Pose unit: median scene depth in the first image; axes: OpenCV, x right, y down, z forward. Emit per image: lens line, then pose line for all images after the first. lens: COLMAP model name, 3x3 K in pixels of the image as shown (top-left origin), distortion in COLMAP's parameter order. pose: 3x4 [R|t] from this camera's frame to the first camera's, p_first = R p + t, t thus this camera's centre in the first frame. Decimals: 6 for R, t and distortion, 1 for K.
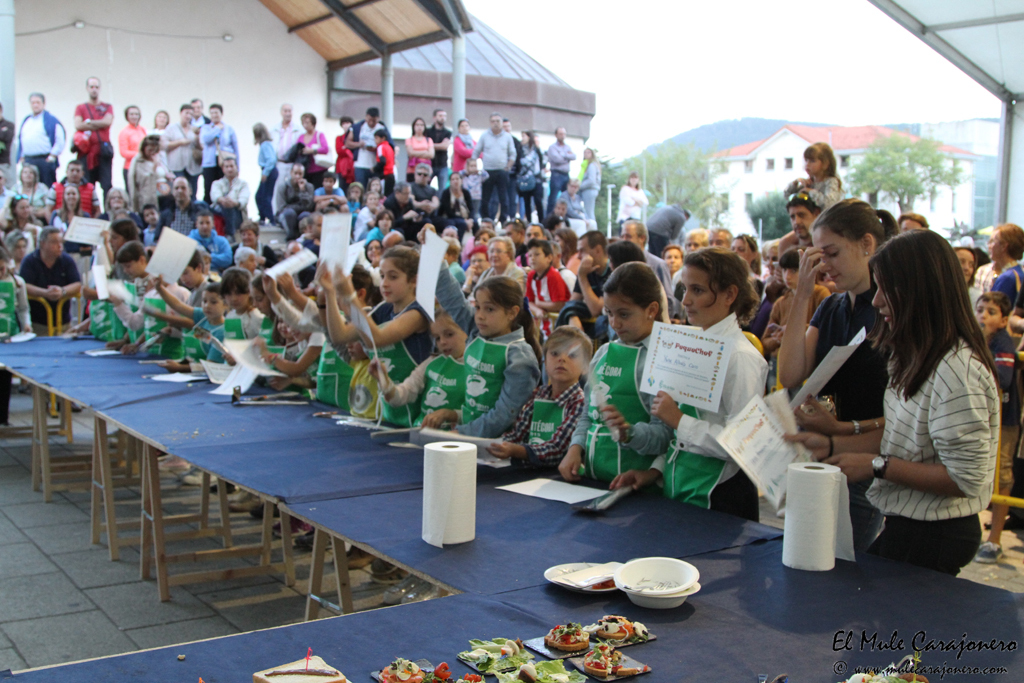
lens RADIAL K [[1136.9, 0, 540.3], [0, 1136.9, 336.6], [0, 0, 1]] dist [-0.102973, 0.024110]
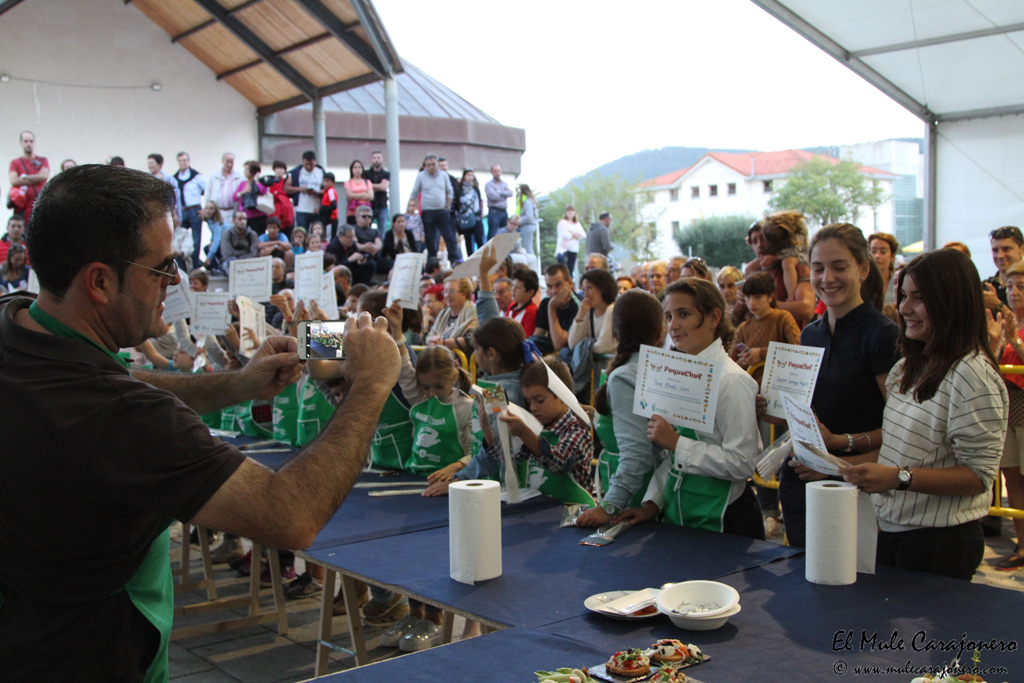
lens RADIAL K [[1136.9, 0, 540.3], [0, 1136.9, 336.6], [0, 0, 1]] dist [-0.102973, 0.024110]
pose [[0.997043, -0.045904, 0.061629, -0.010720], [0.047774, 0.998431, -0.029224, -0.000425], [-0.060191, 0.032082, 0.997671, -0.002897]]
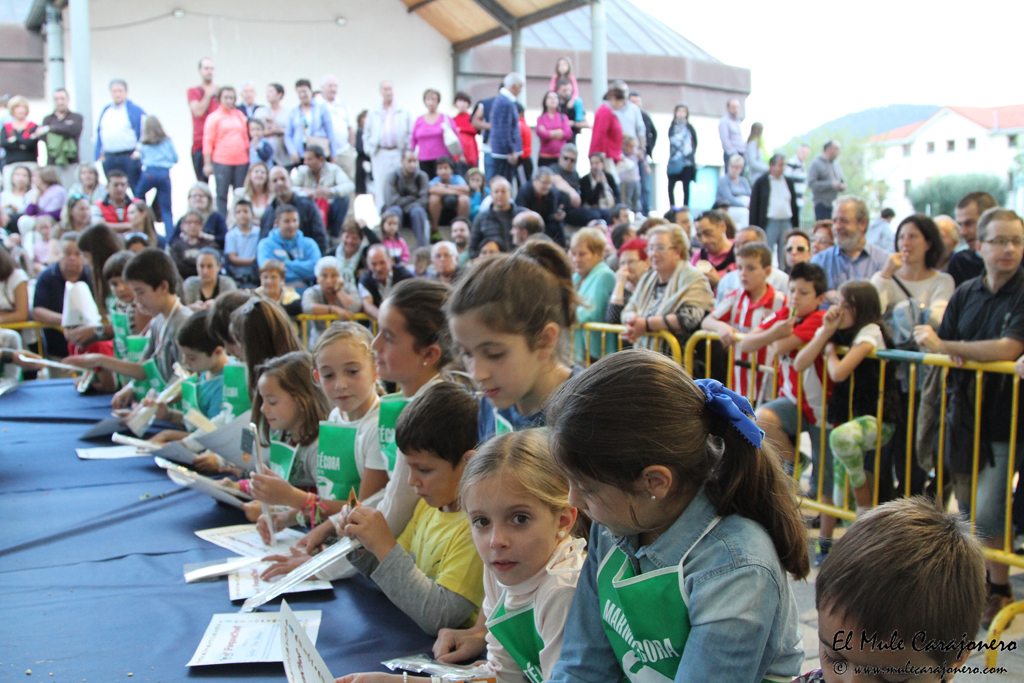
lens RADIAL K [[1128.7, 0, 534.6], [0, 1128.7, 342.3], [0, 0, 1]] dist [-0.110288, 0.013482]
pose [[0.990979, -0.021065, -0.132351, -0.010964], [0.021973, 0.999744, 0.005402, -0.009052], [0.132204, -0.008261, 0.991188, 0.129455]]
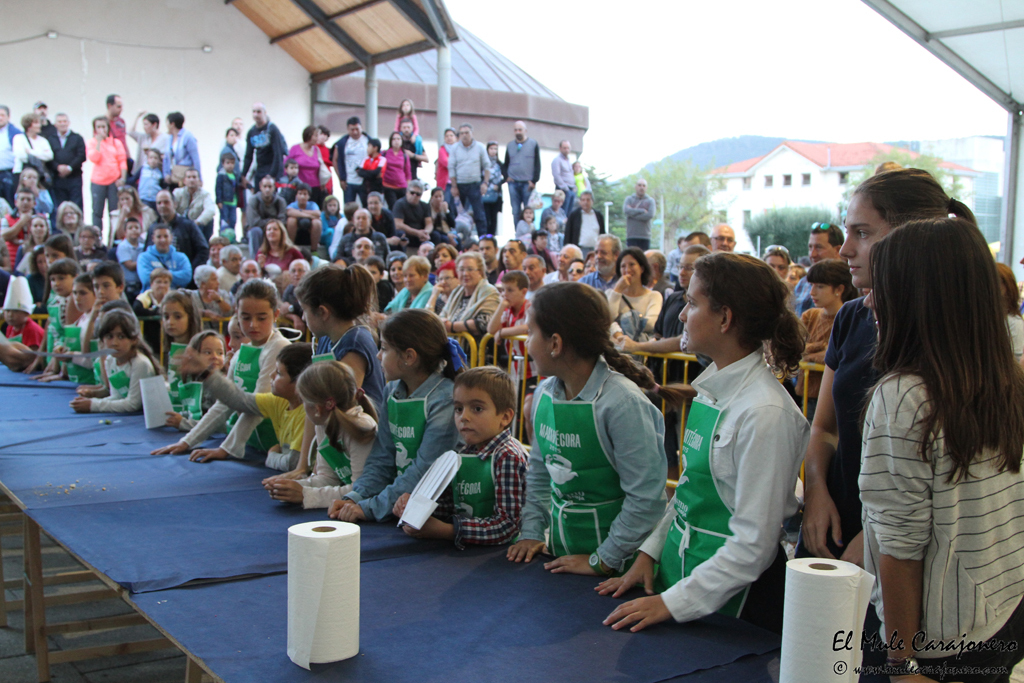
lens RADIAL K [[1136.9, 0, 540.3], [0, 1136.9, 336.6], [0, 0, 1]] dist [-0.102973, 0.024110]
pose [[0.999999, -0.001355, 0.000527, 0.008416], [0.001364, 0.999871, -0.016032, -0.002172], [-0.000506, 0.016032, 0.999871, 0.037050]]
